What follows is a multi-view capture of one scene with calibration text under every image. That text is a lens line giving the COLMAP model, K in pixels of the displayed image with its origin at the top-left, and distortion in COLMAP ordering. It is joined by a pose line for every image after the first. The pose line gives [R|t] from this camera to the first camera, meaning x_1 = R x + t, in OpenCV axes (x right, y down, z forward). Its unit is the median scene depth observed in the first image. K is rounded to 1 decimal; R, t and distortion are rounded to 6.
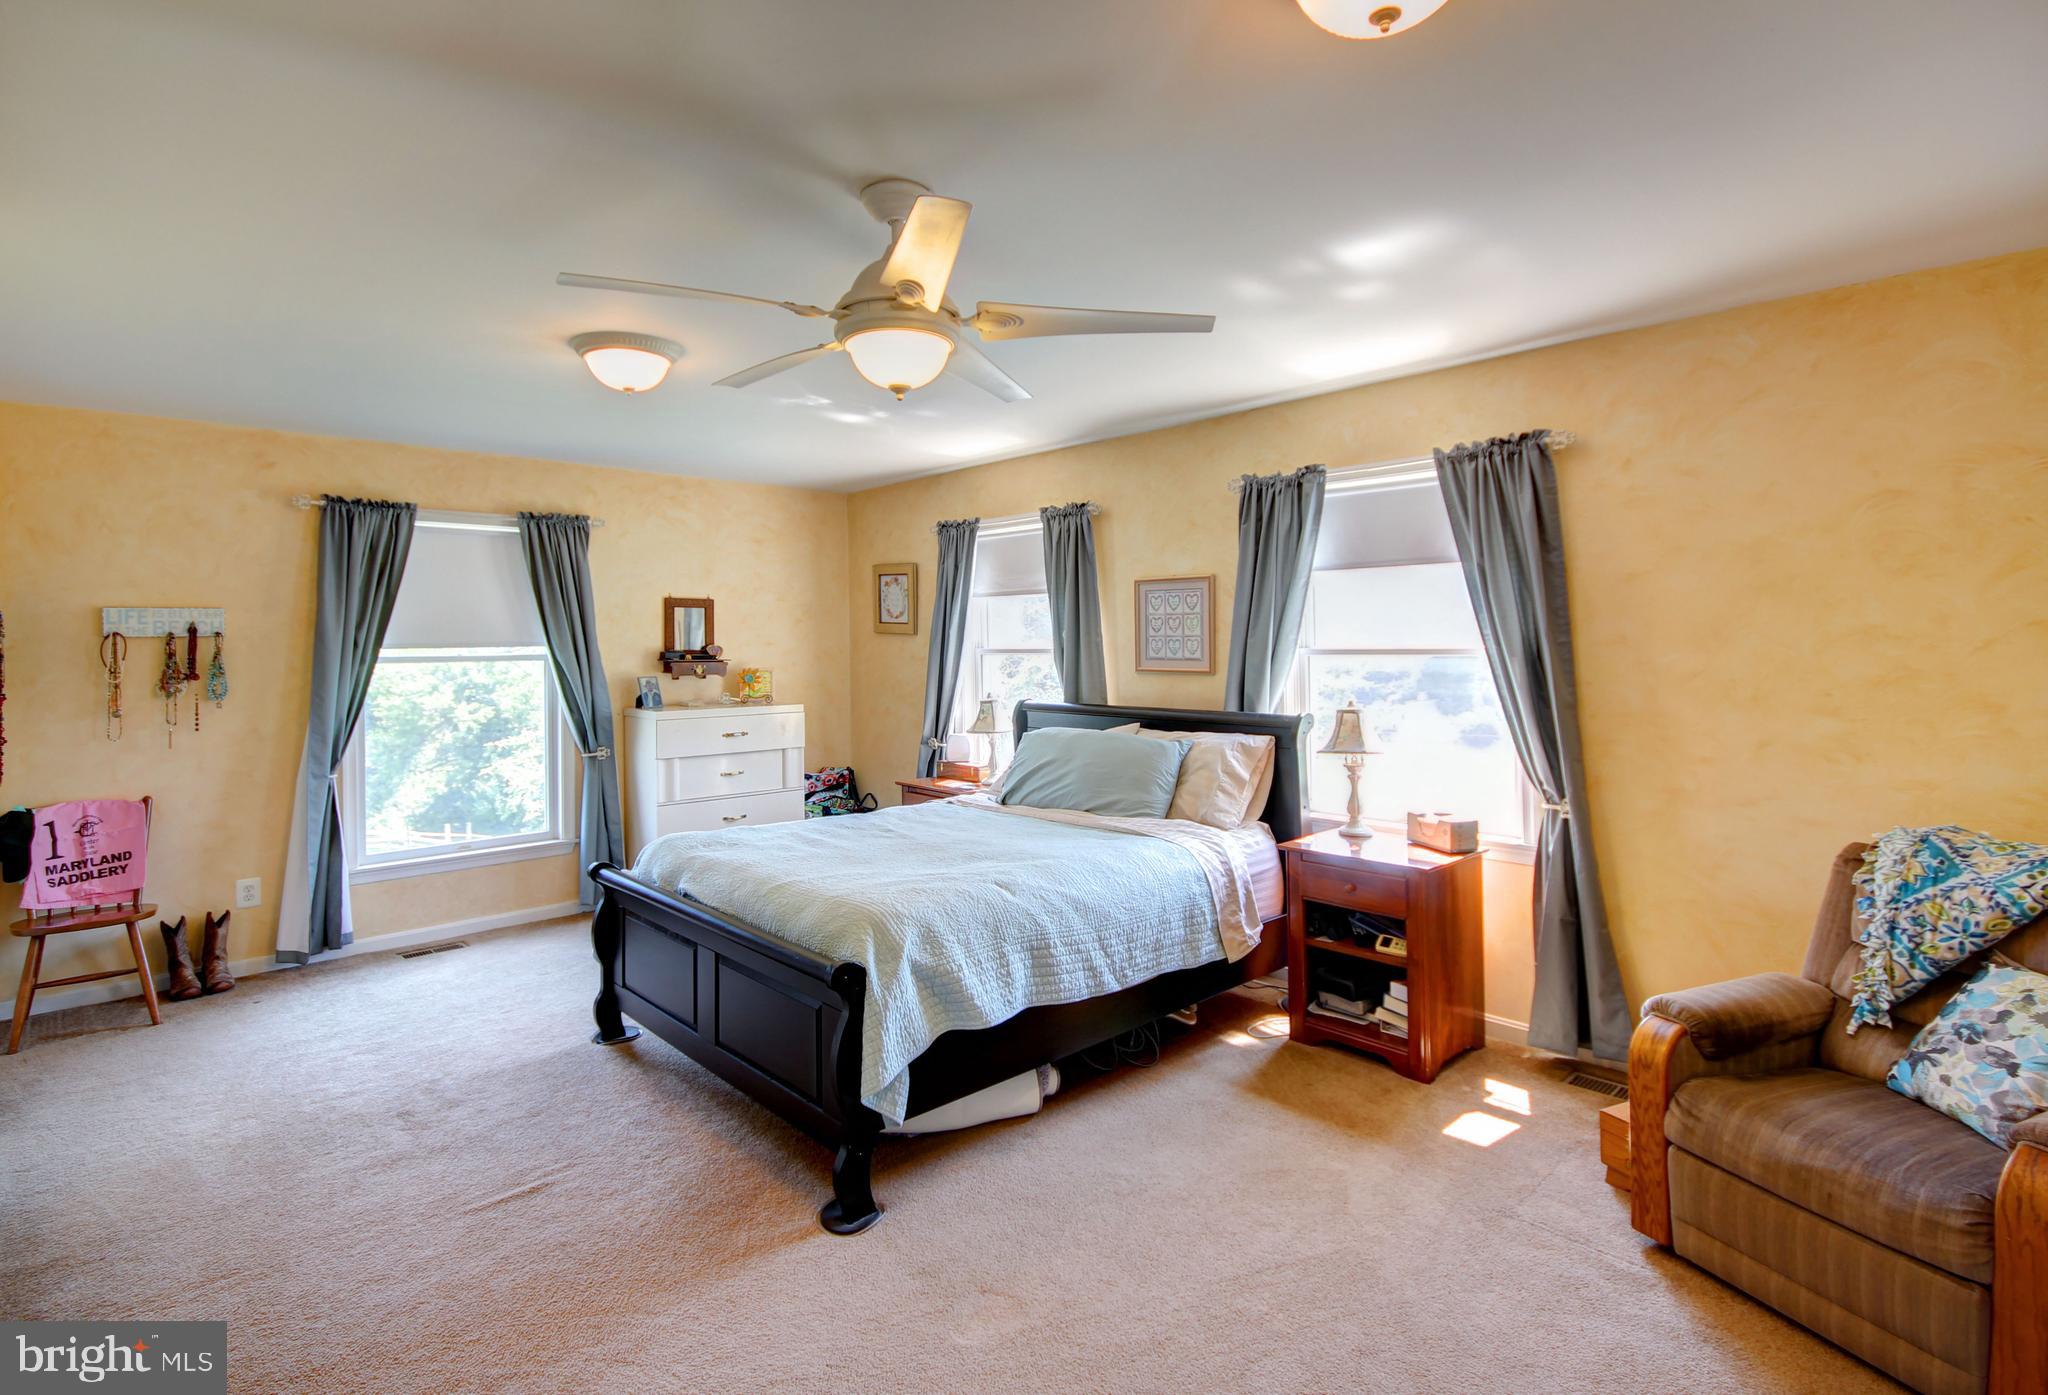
lens RADIAL K [[1016.2, 0, 1021.0], [0, 1016.2, 632.0], [0, 0, 1]] dist [-0.000240, 0.000188]
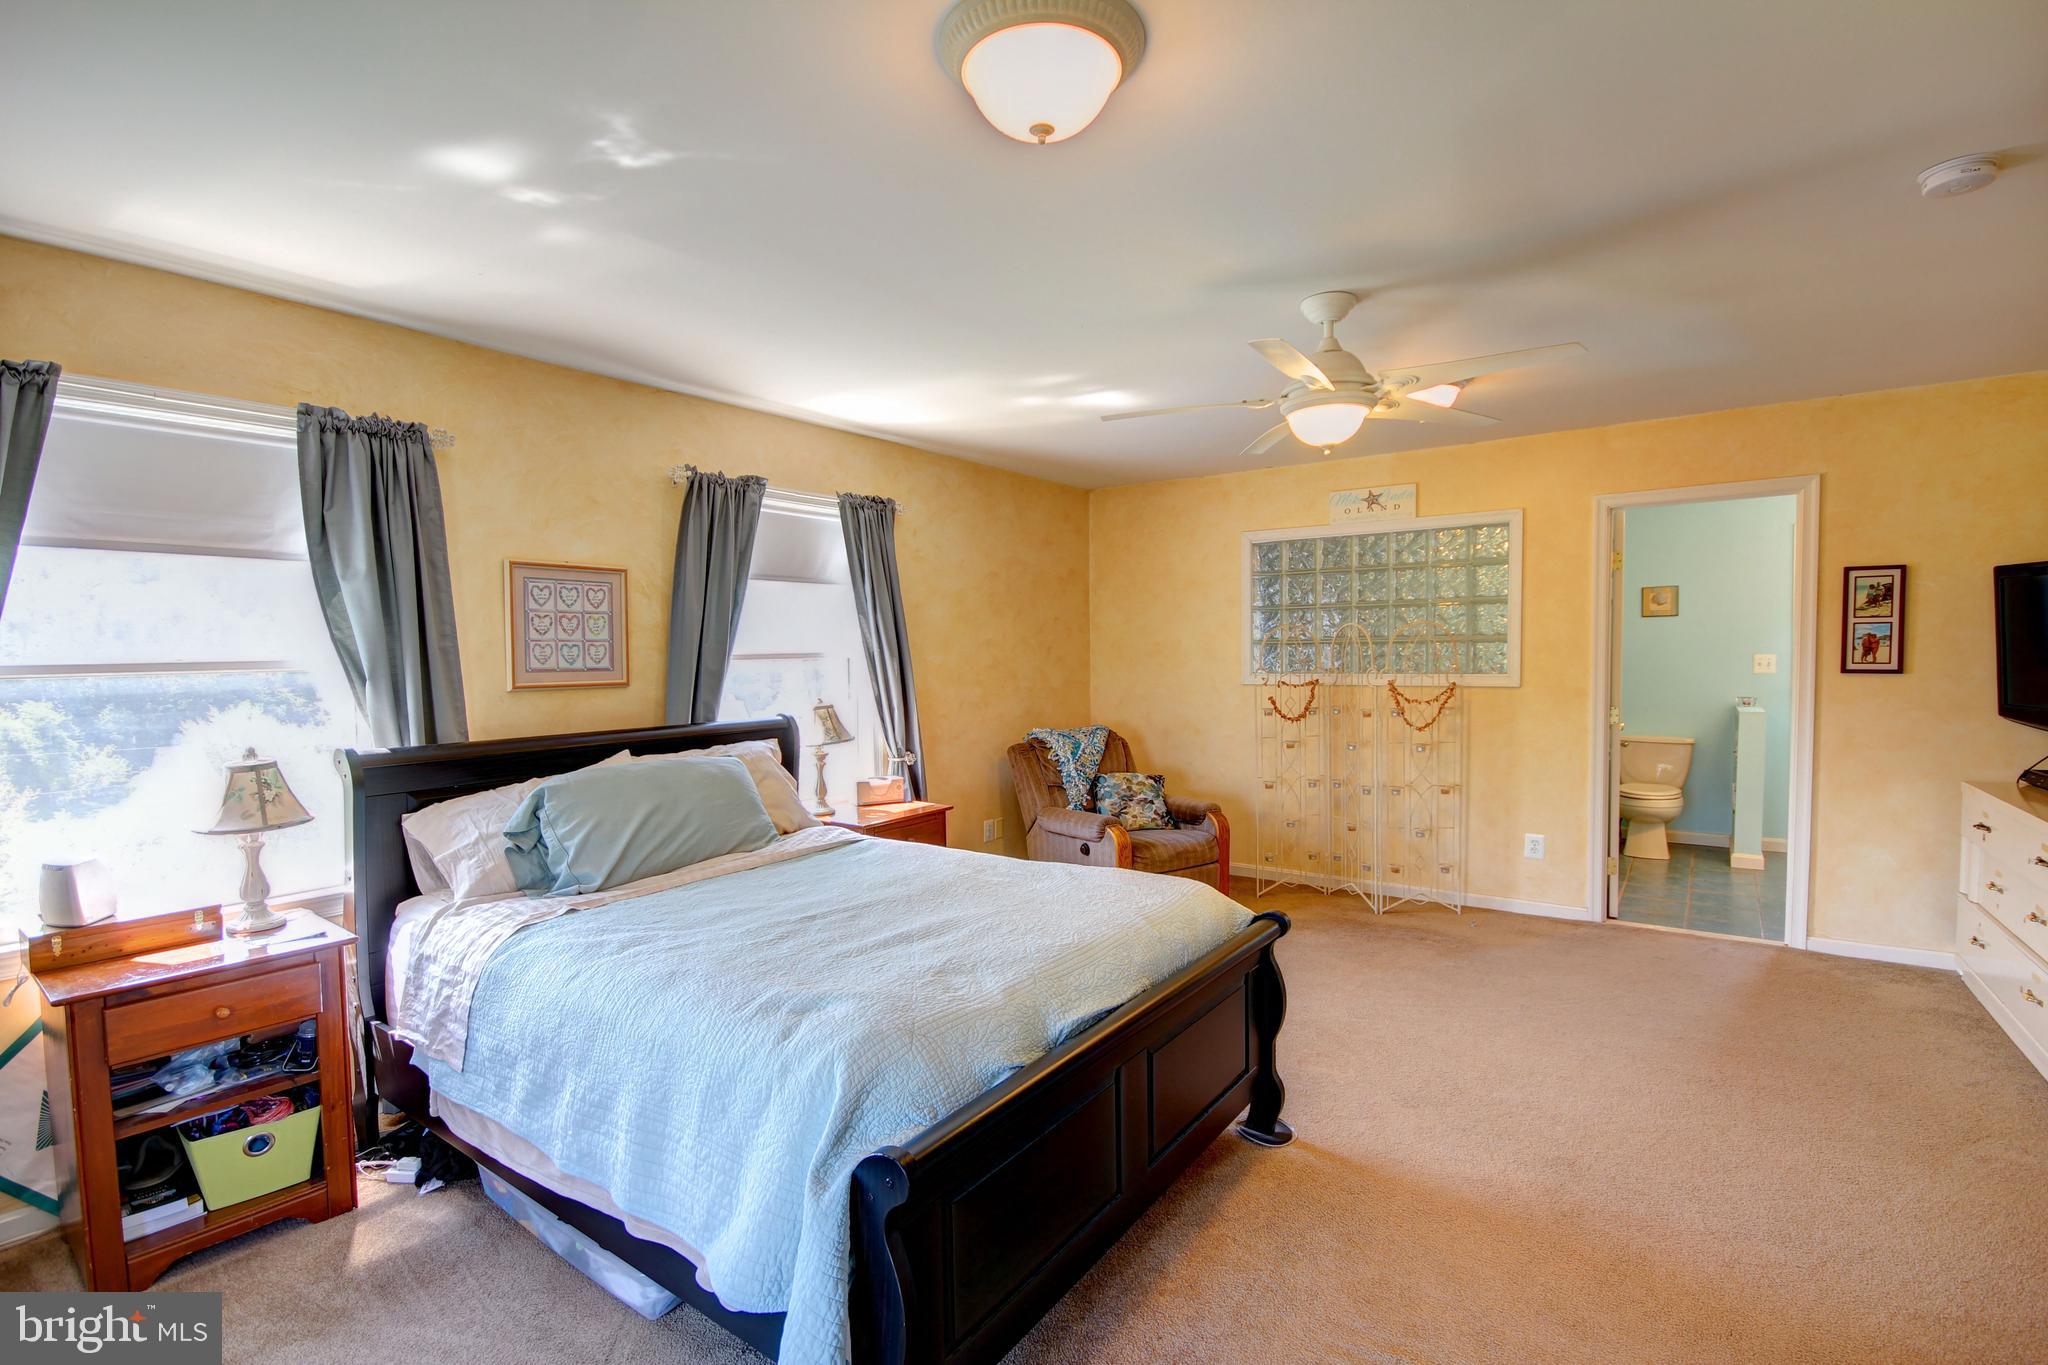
lens RADIAL K [[949.5, 0, 1019.4], [0, 949.5, 696.4], [0, 0, 1]] dist [-0.001788, 0.000277]
pose [[-0.210772, -0.052005, 0.976151, -0.645637], [-0.010187, 0.998647, 0.051004, 0.006501], [-0.977482, 0.000806, -0.211016, 0.844484]]
